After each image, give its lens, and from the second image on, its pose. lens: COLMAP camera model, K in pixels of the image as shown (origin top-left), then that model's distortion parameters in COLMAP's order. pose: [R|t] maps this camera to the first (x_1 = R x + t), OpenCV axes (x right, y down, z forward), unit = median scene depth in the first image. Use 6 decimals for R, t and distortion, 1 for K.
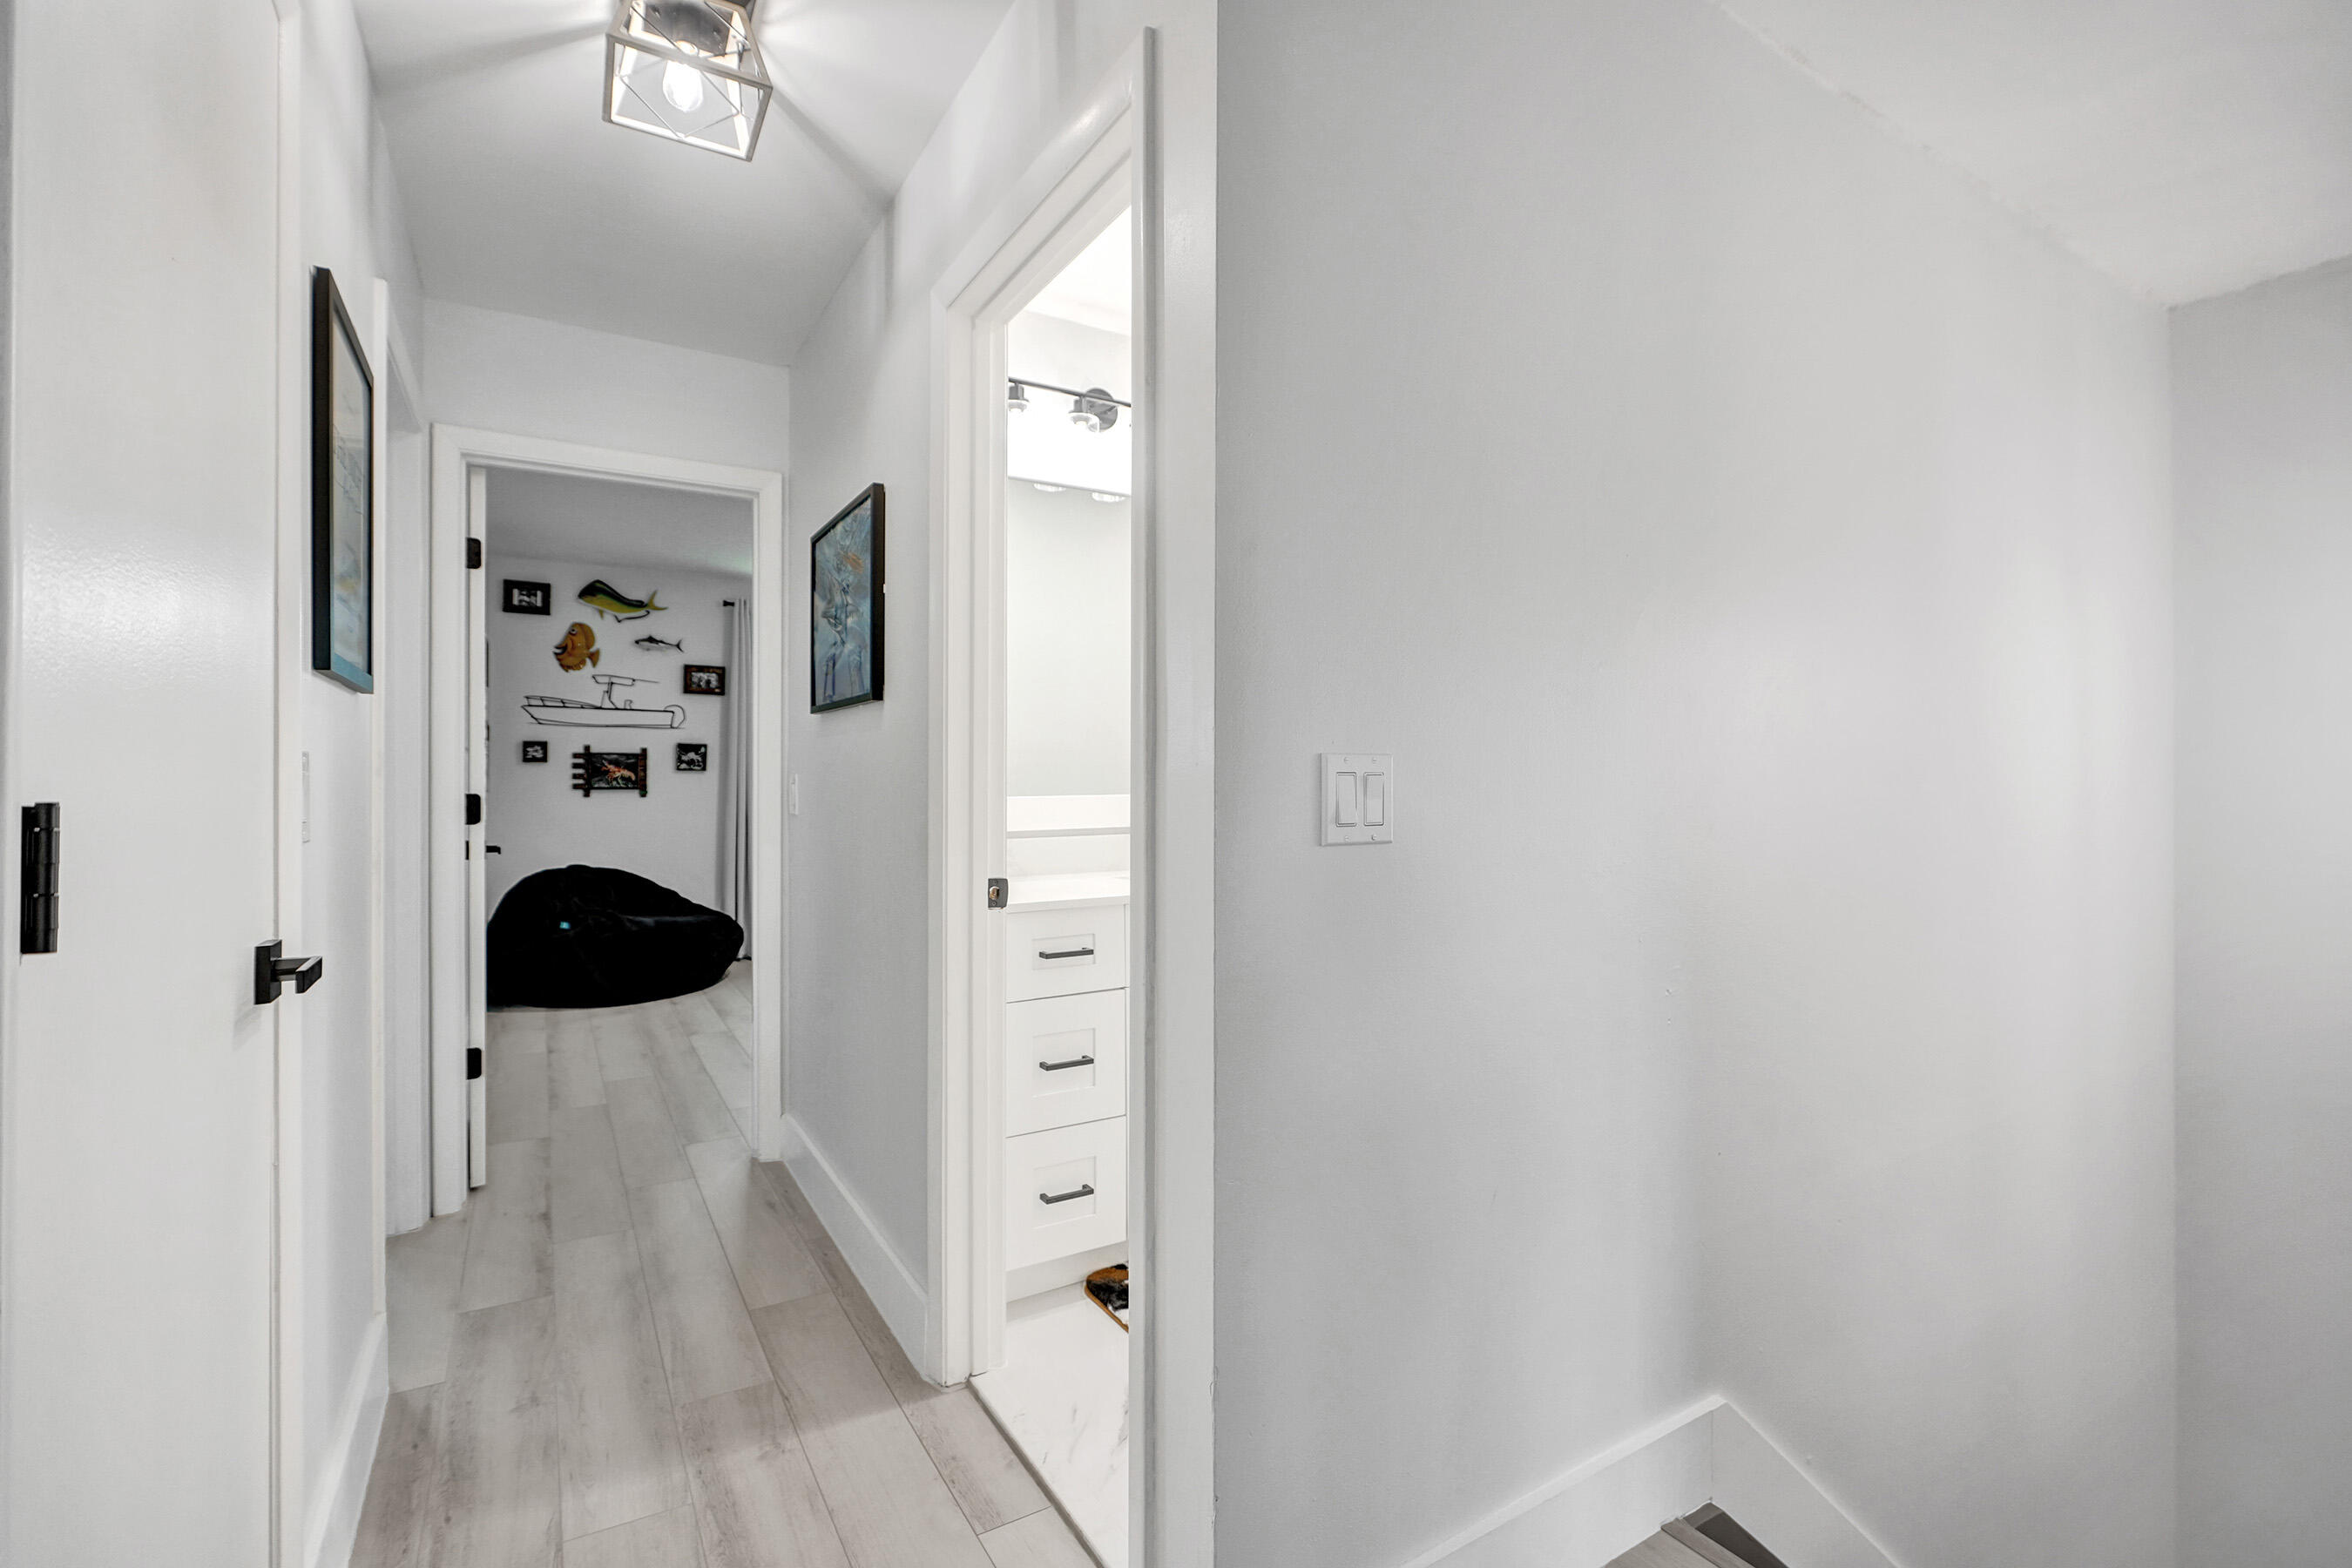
lens RADIAL K [[1050.4, 0, 1176.9], [0, 1050.4, 775.7], [0, 0, 1]] dist [0.013230, -0.000270]
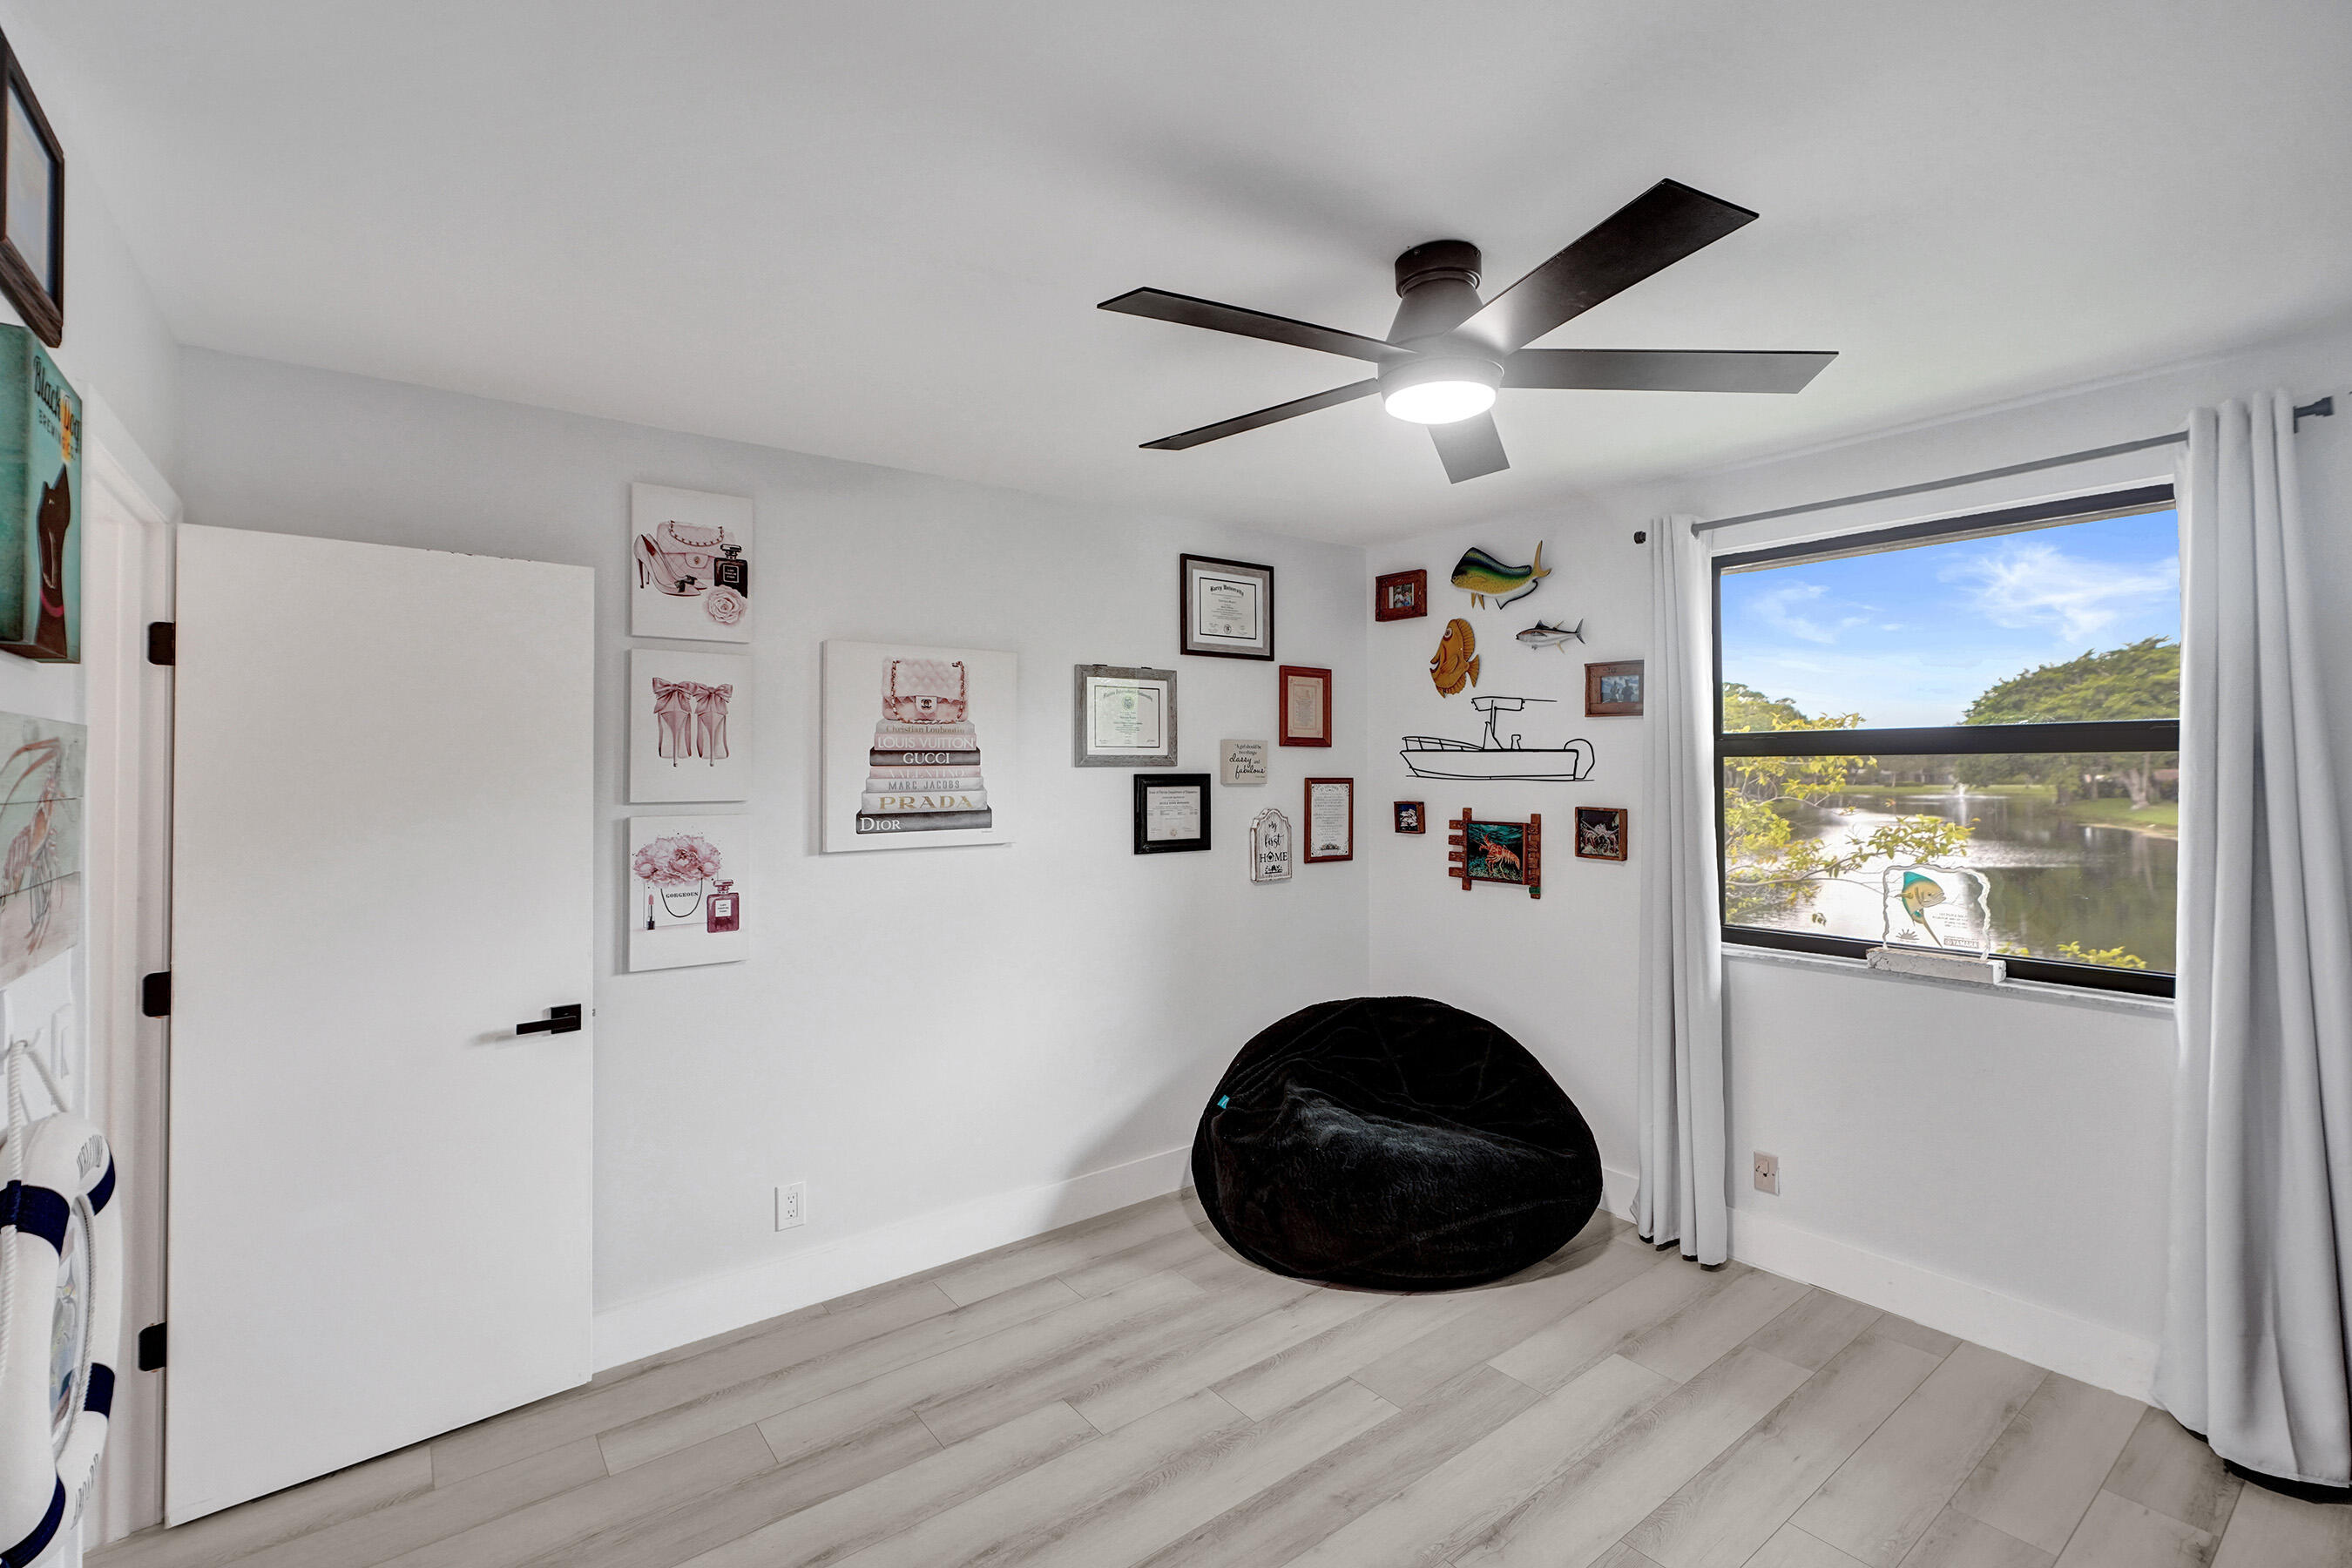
lens RADIAL K [[1050.4, 0, 1177.9], [0, 1050.4, 762.4], [0, 0, 1]] dist [0.013230, -0.000270]
pose [[0.114163, -0.009240, -0.993419, 0.054808], [-0.001830, 0.999953, -0.009511, -0.050155], [0.993460, 0.002904, 0.114141, 0.747975]]
